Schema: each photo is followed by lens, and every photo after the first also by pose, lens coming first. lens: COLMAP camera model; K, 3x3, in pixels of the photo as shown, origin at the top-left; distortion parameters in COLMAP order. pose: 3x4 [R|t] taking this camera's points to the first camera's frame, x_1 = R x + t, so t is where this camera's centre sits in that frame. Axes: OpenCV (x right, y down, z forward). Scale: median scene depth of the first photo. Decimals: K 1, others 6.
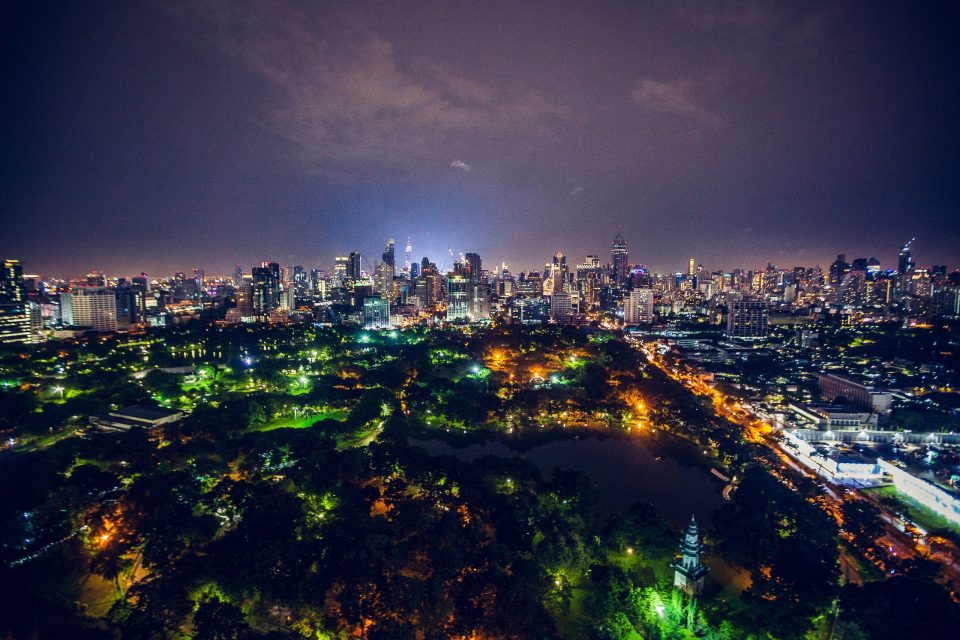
lens RADIAL K [[425.6, 0, 472.4], [0, 425.6, 336.0], [0, 0, 1]] dist [0.001446, 0.023415]
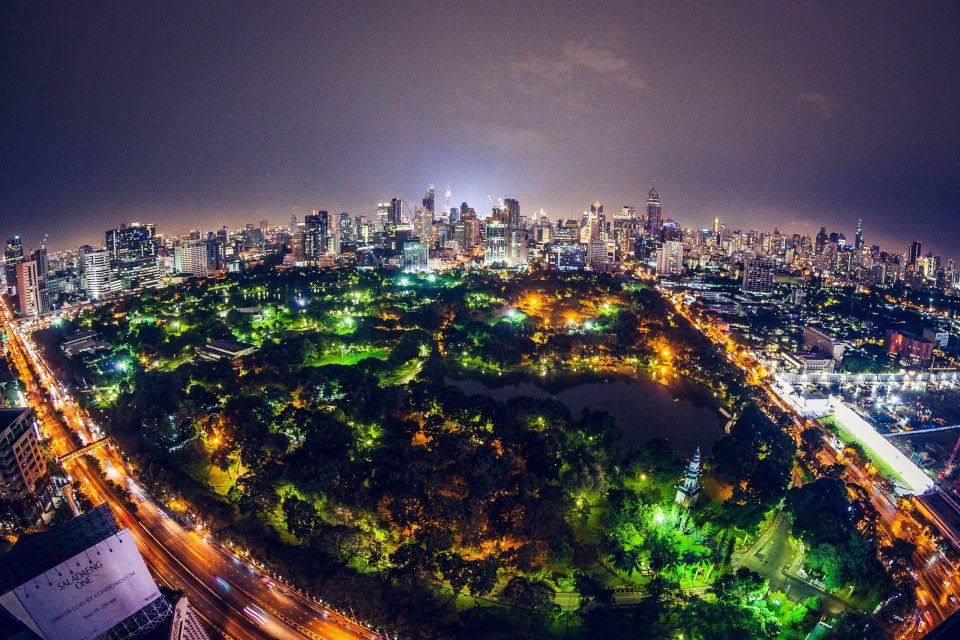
lens RADIAL K [[425.6, 0, 472.4], [0, 425.6, 336.0], [0, 0, 1]] dist [0.001446, 0.023415]
pose [[0.996245, 0.024306, -0.083099, 0.000255], [-0.013104, 0.991058, 0.132784, -0.013289], [0.085584, -0.131196, 0.987655, -0.100596]]
